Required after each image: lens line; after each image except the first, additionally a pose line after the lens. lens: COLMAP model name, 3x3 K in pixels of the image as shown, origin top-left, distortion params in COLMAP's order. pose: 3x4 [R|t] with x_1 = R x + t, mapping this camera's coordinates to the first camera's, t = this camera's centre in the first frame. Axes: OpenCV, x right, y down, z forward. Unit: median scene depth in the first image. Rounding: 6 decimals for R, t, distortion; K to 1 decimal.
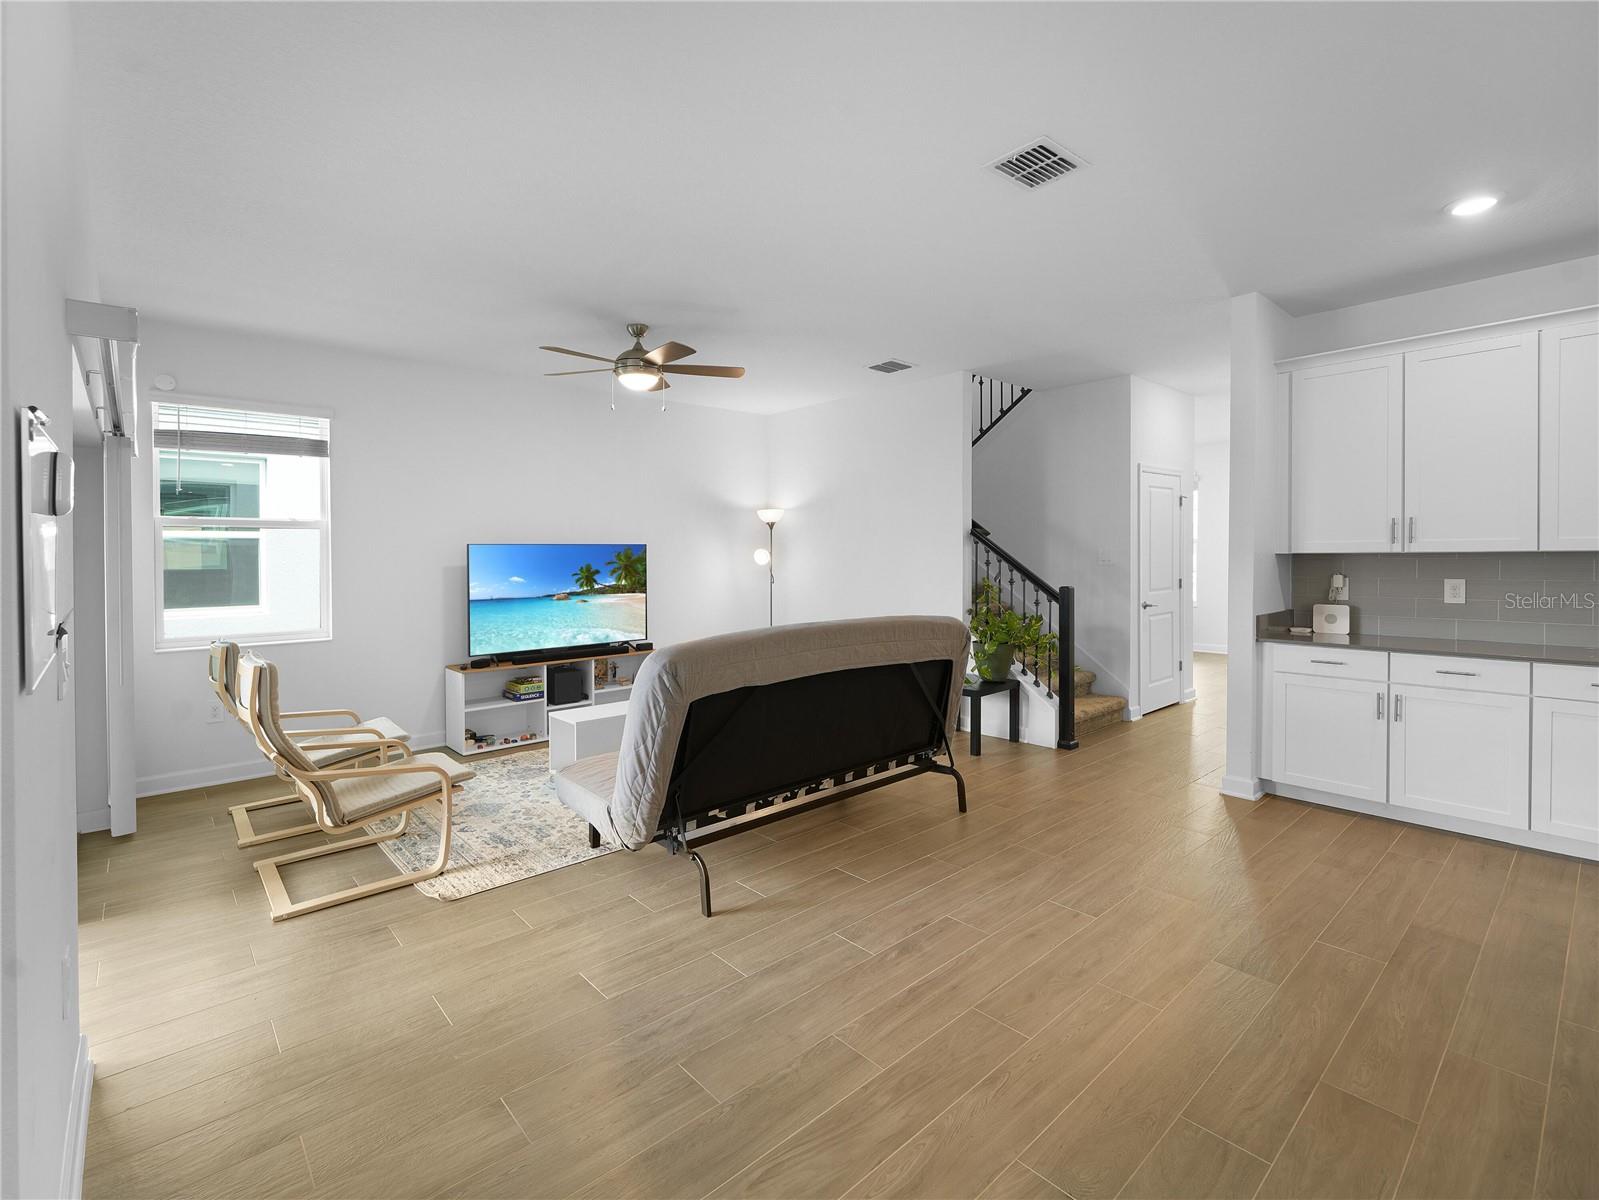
lens RADIAL K [[712.5, 0, 831.3], [0, 712.5, 564.1], [0, 0, 1]] dist [-0.010925, 0.001591]
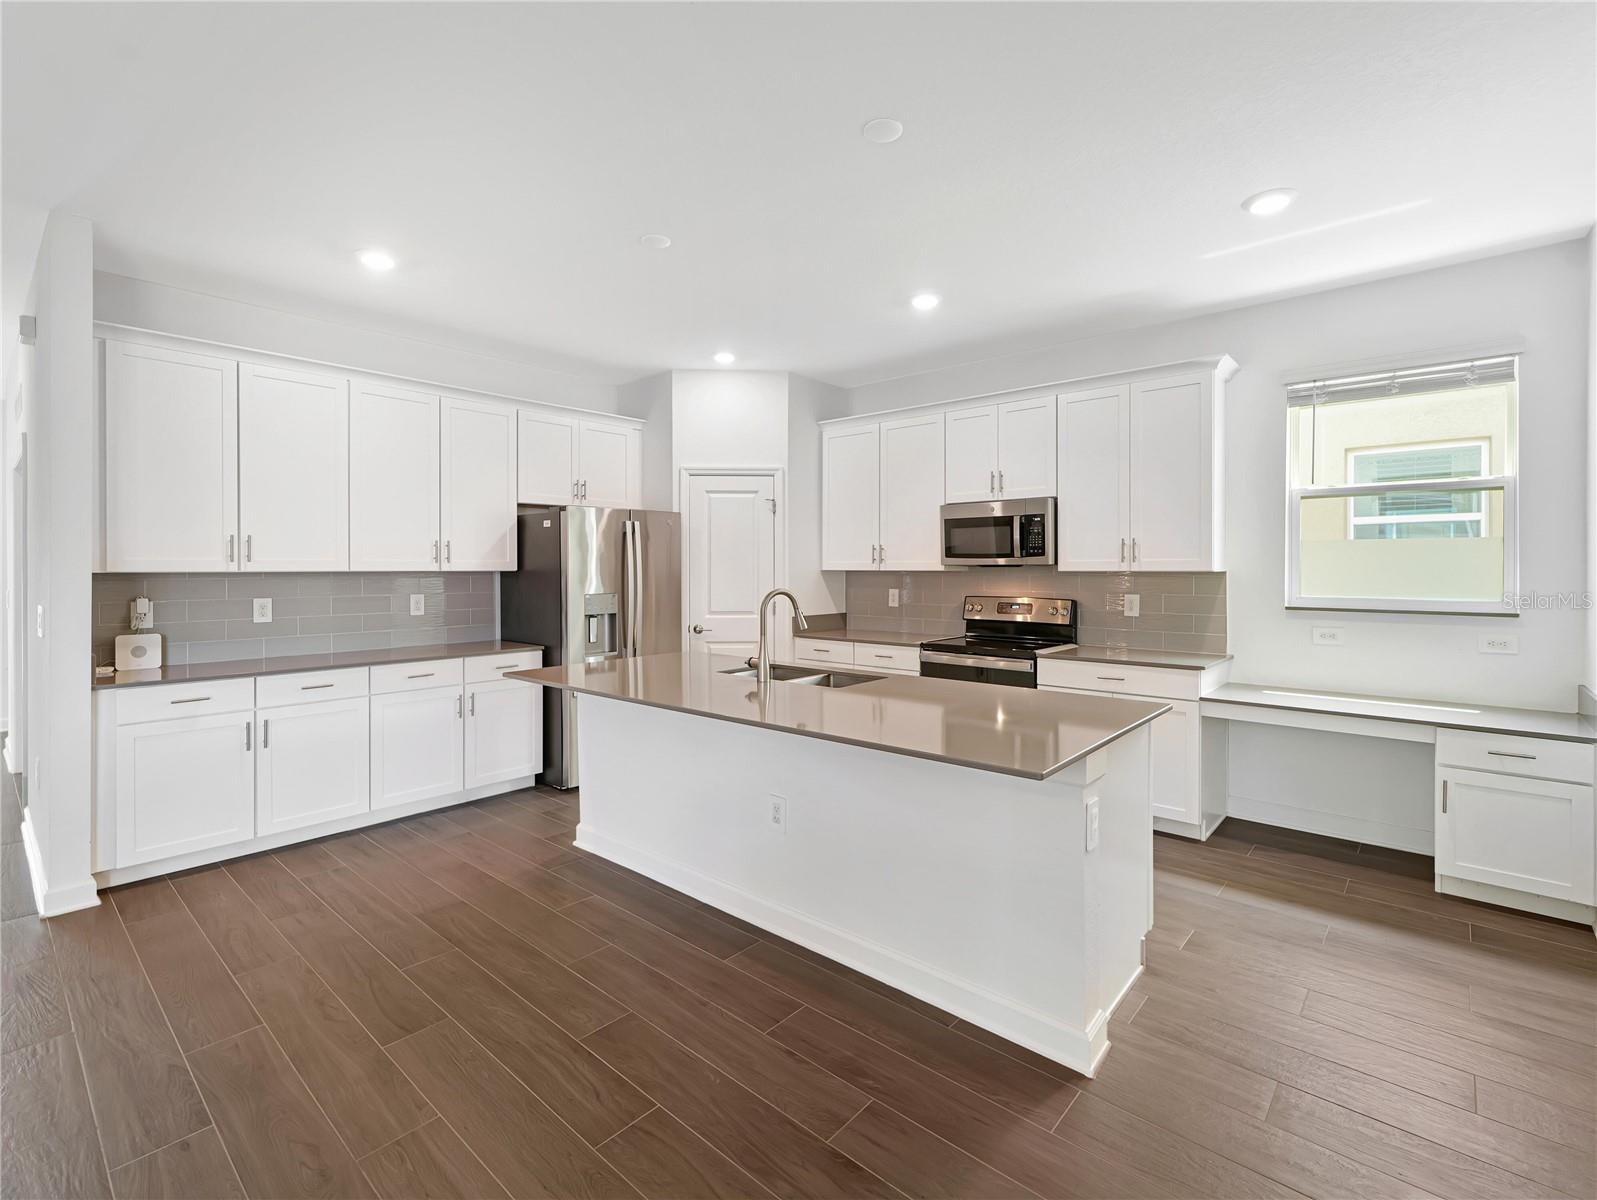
lens RADIAL K [[752.7, 0, 763.0], [0, 752.7, 585.8], [0, 0, 1]] dist [-0.001940, -0.004617]
pose [[-0.068903, -0.015306, 0.997506, -0.219885], [0.014967, 0.999754, 0.016375, -0.003177], [-0.997511, 0.016058, -0.068657, 0.335355]]
